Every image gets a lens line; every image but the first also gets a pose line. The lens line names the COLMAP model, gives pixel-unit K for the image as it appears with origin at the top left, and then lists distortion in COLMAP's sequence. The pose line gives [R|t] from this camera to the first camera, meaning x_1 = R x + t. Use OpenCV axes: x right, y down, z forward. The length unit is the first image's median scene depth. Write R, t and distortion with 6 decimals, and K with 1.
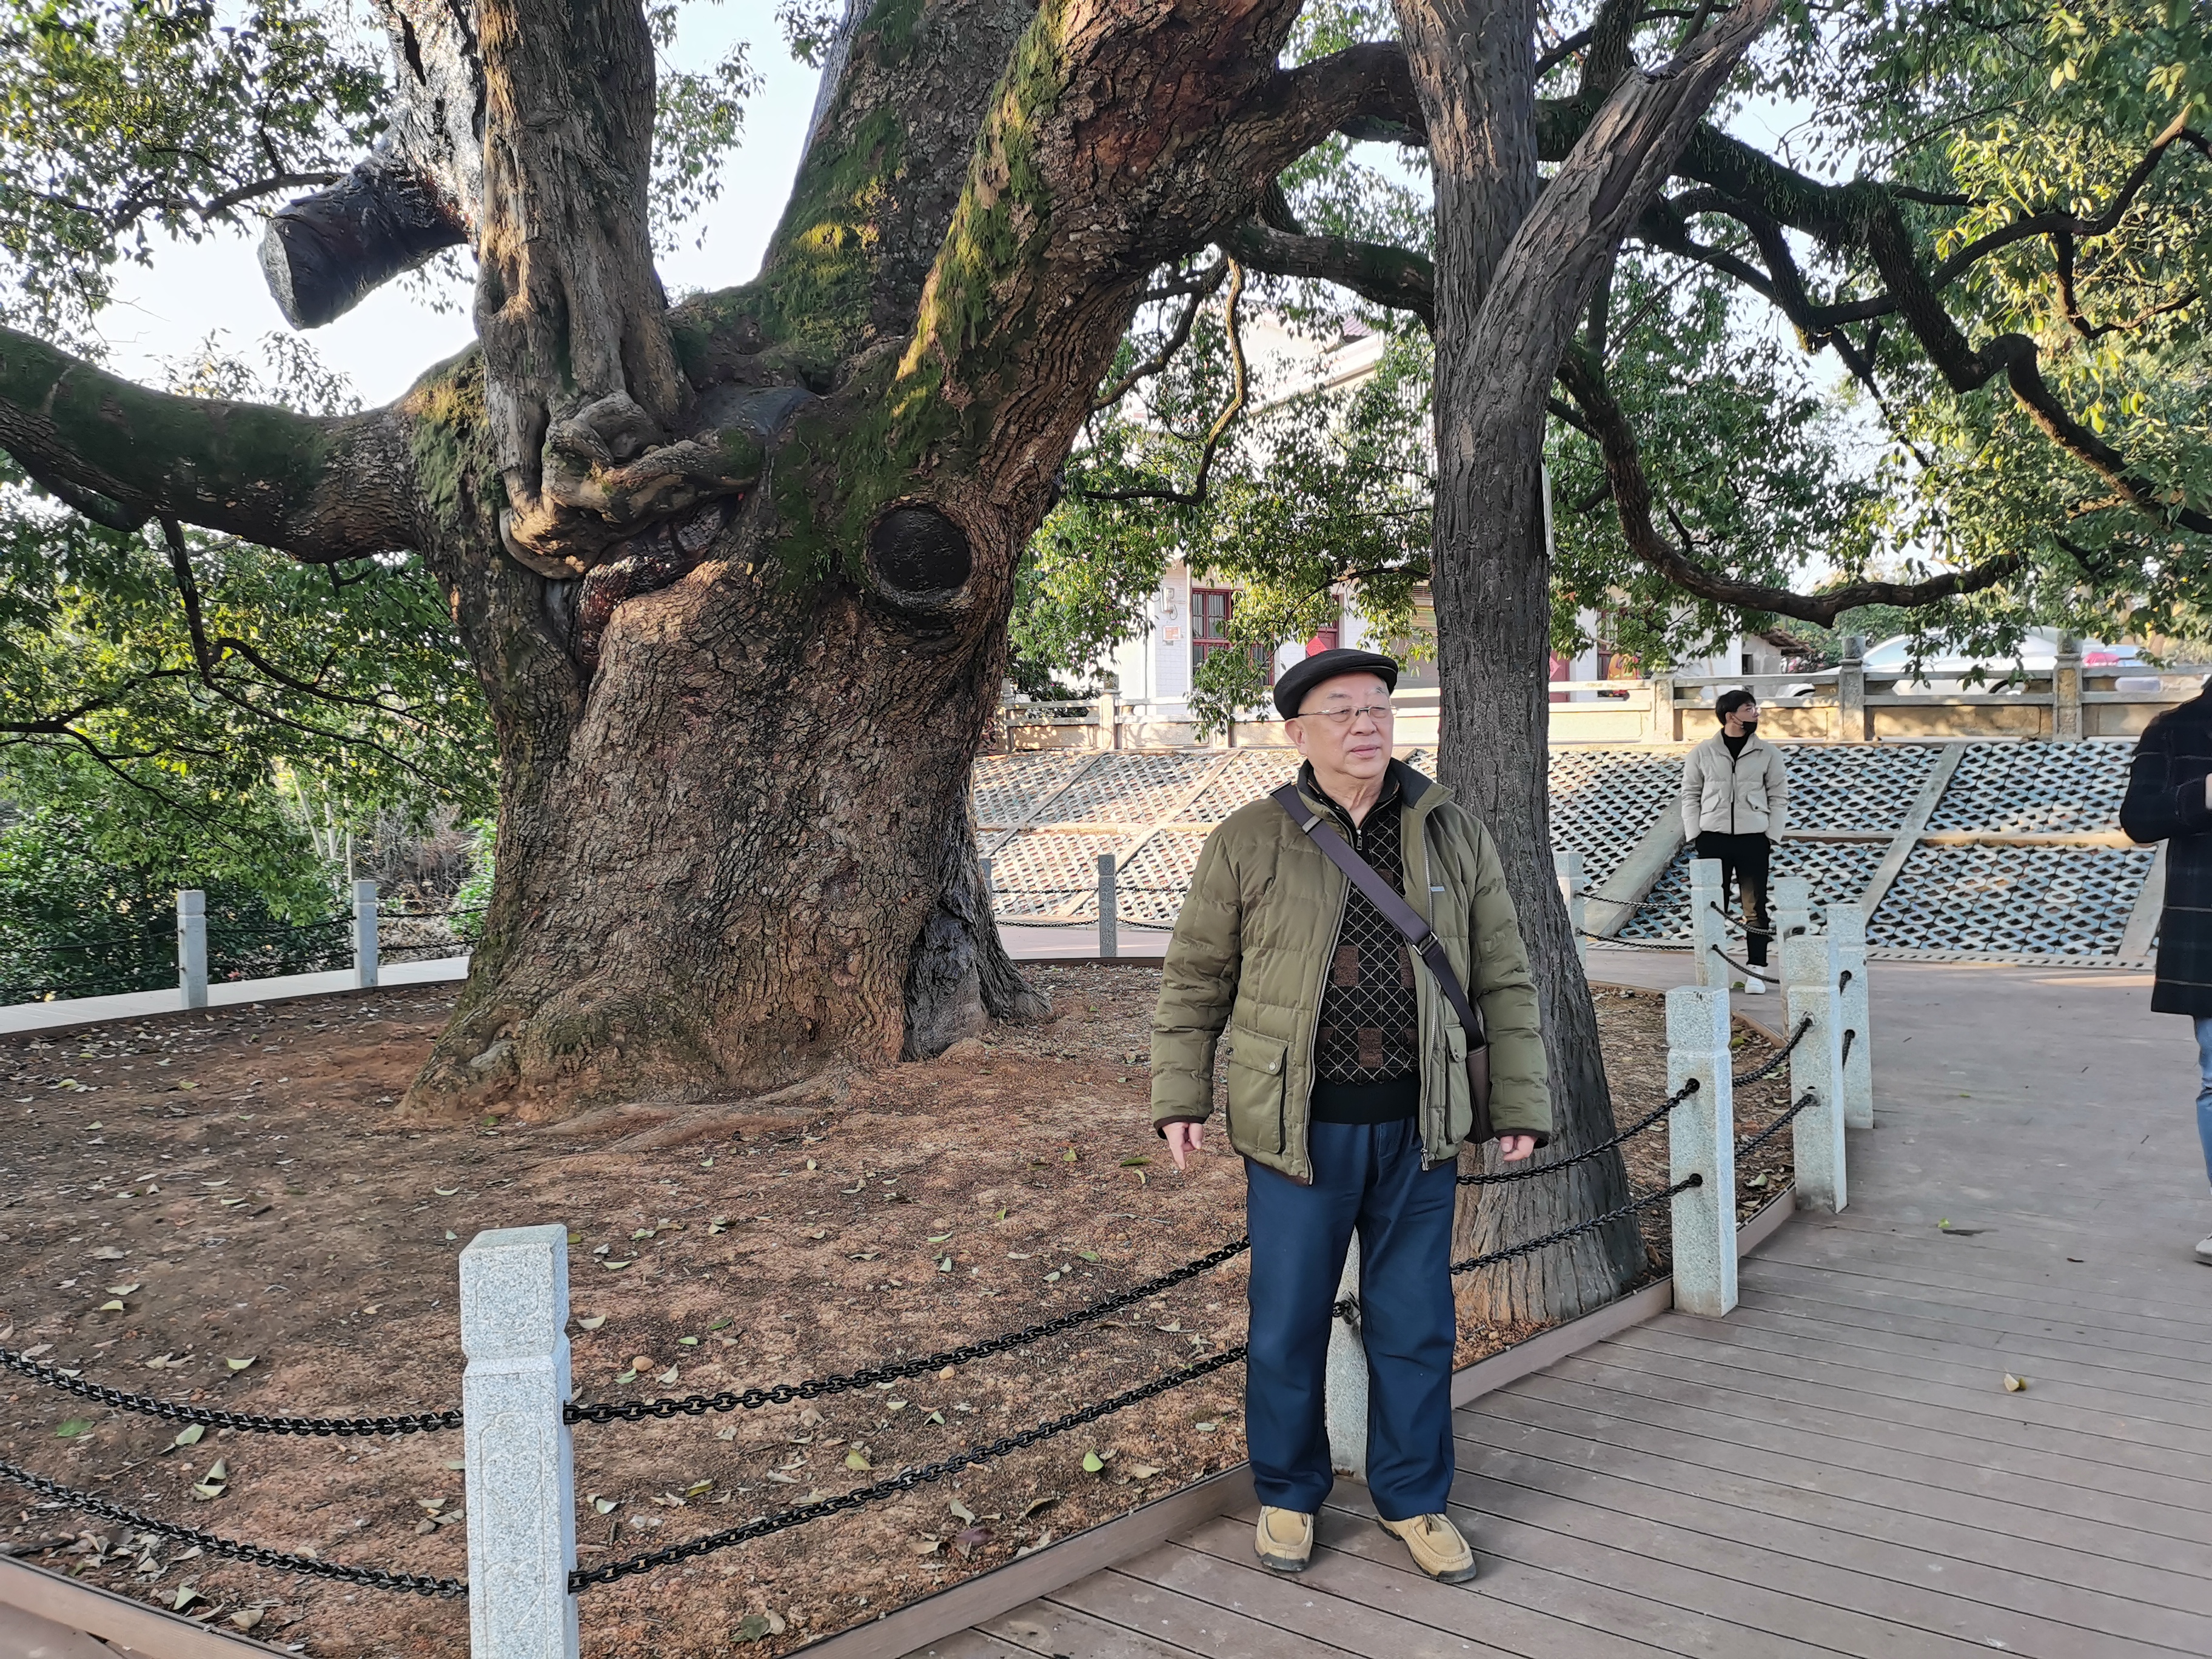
lens RADIAL K [[1679.6, 0, 1106.7], [0, 1679.6, 756.8], [0, 0, 1]] dist [0.024310, -0.001546]
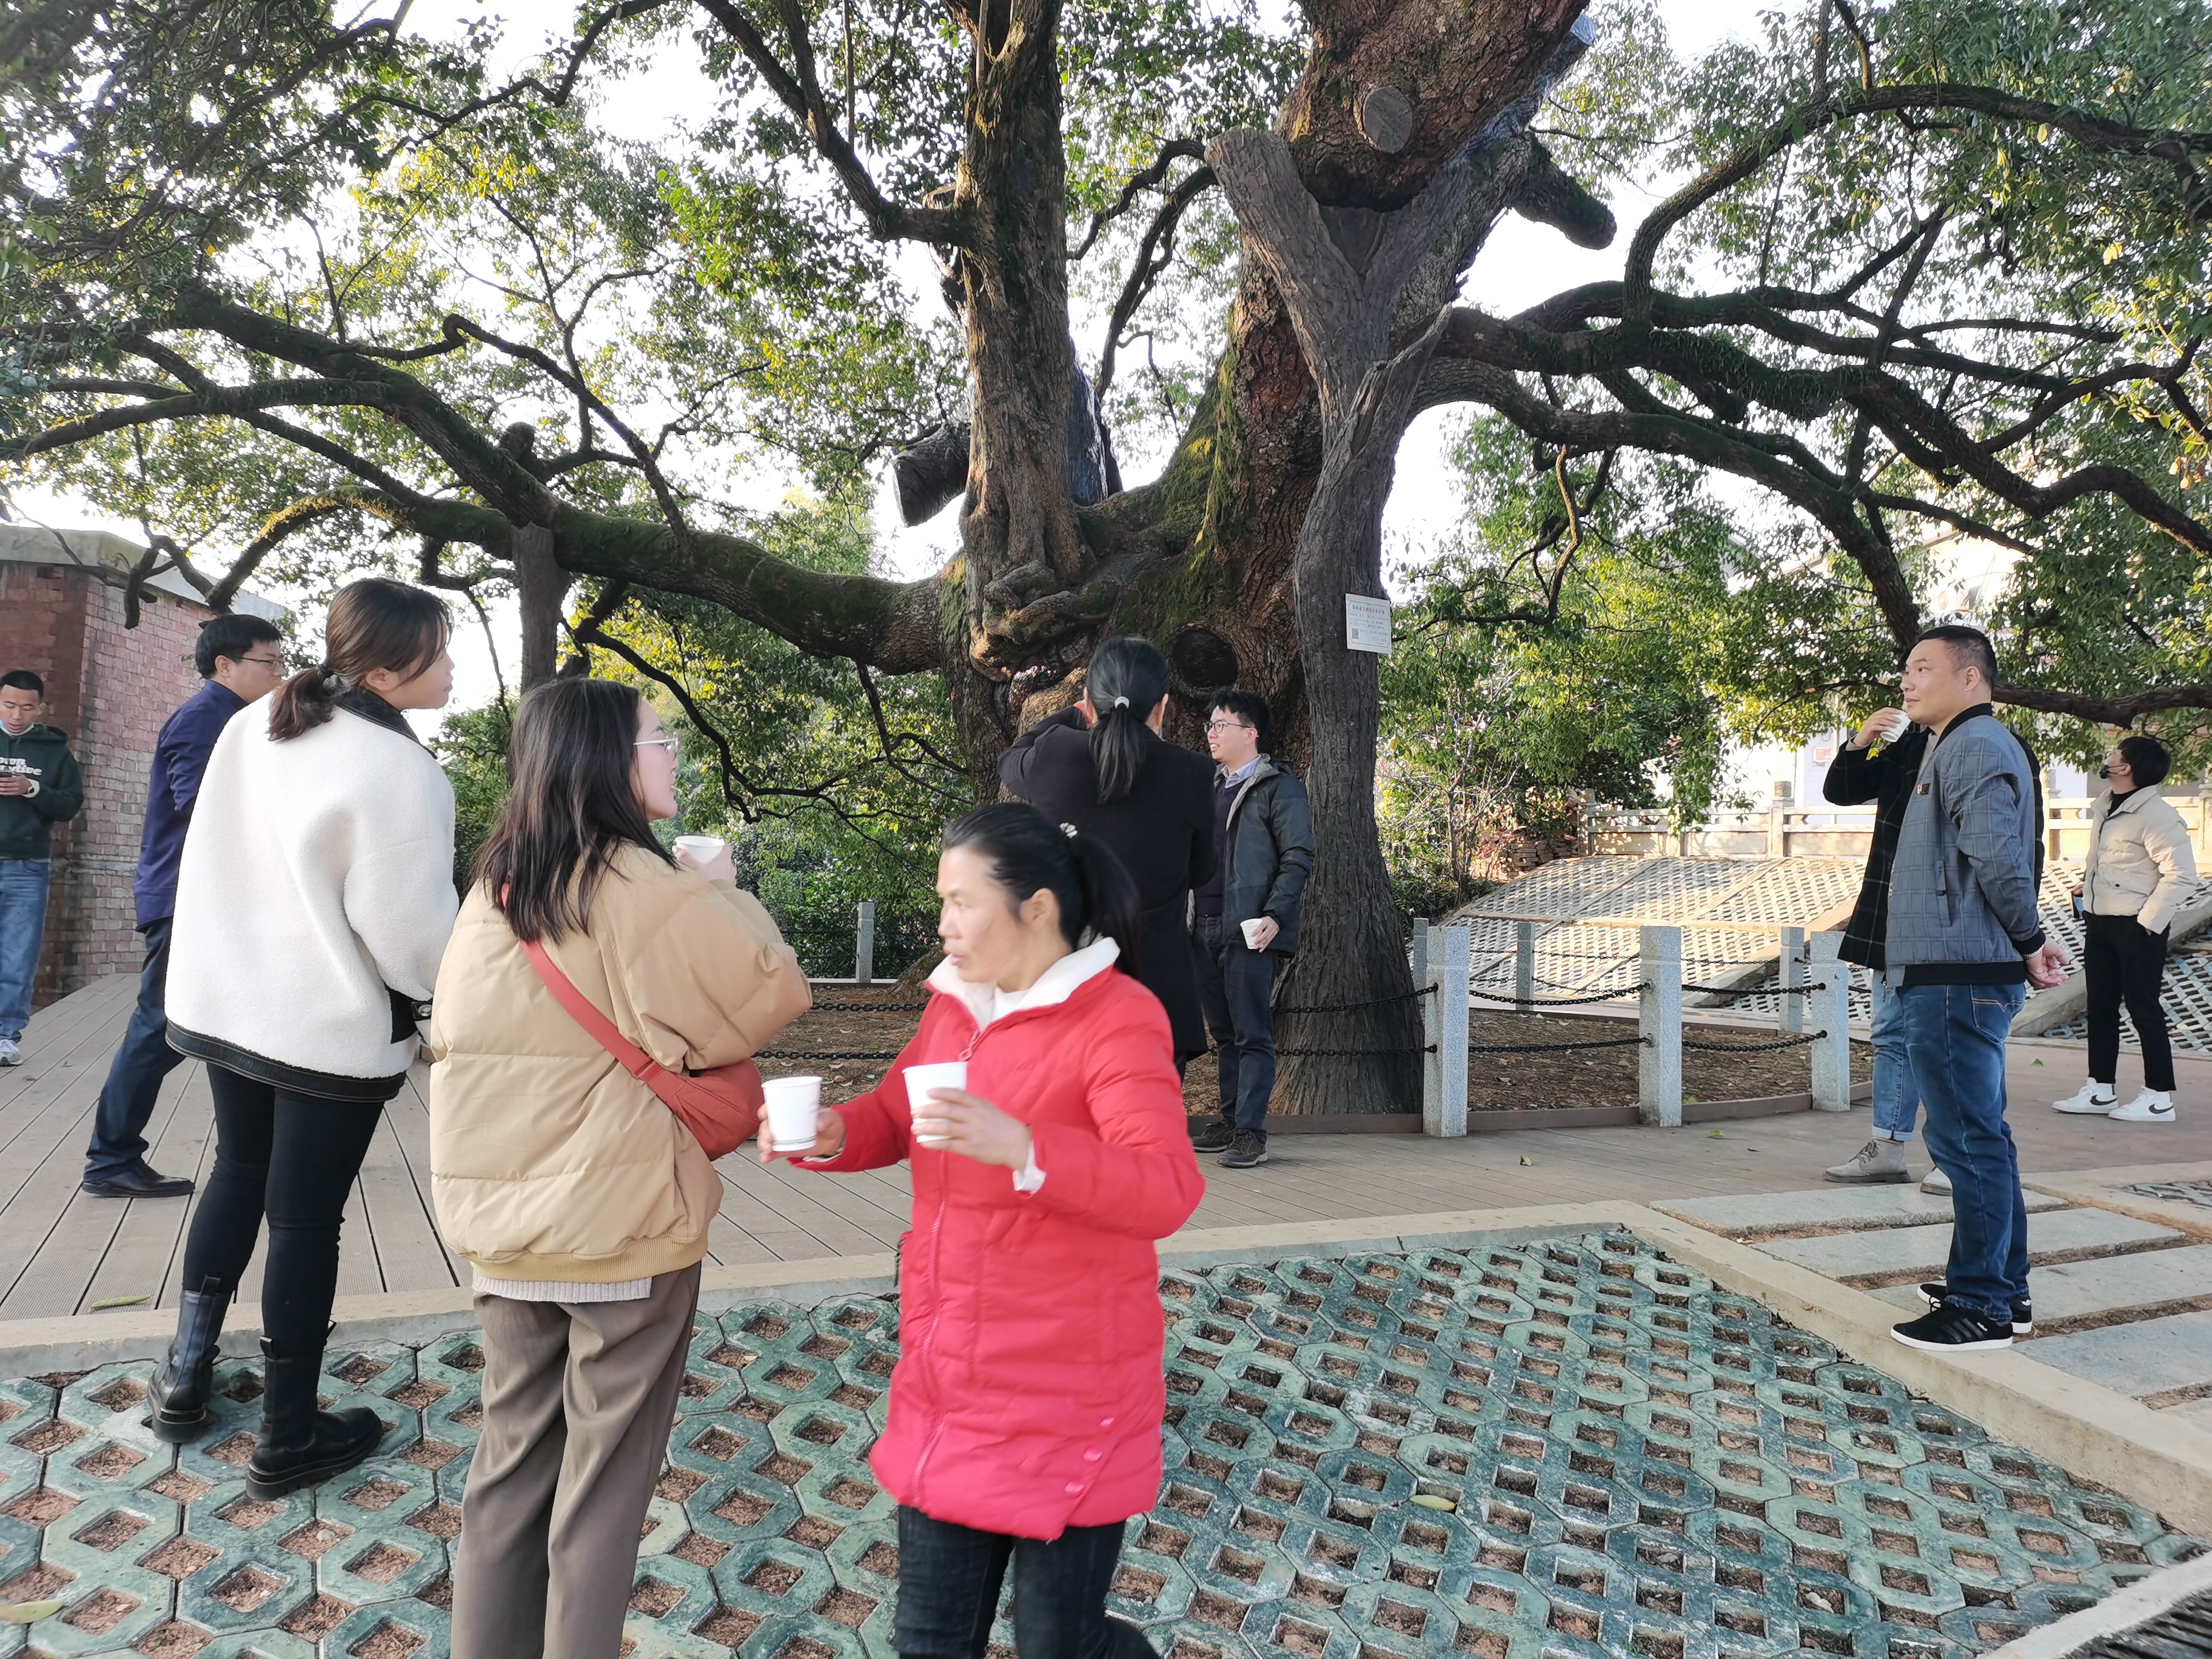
lens RADIAL K [[1679.6, 0, 1106.7], [0, 1679.6, 756.8], [0, 0, 1]] dist [0.024310, -0.001546]
pose [[0.890477, 0.013013, -0.454841, 0.457825], [-0.048754, 0.996565, -0.066938, 0.061212], [0.452408, 0.081782, 0.888053, -0.319799]]
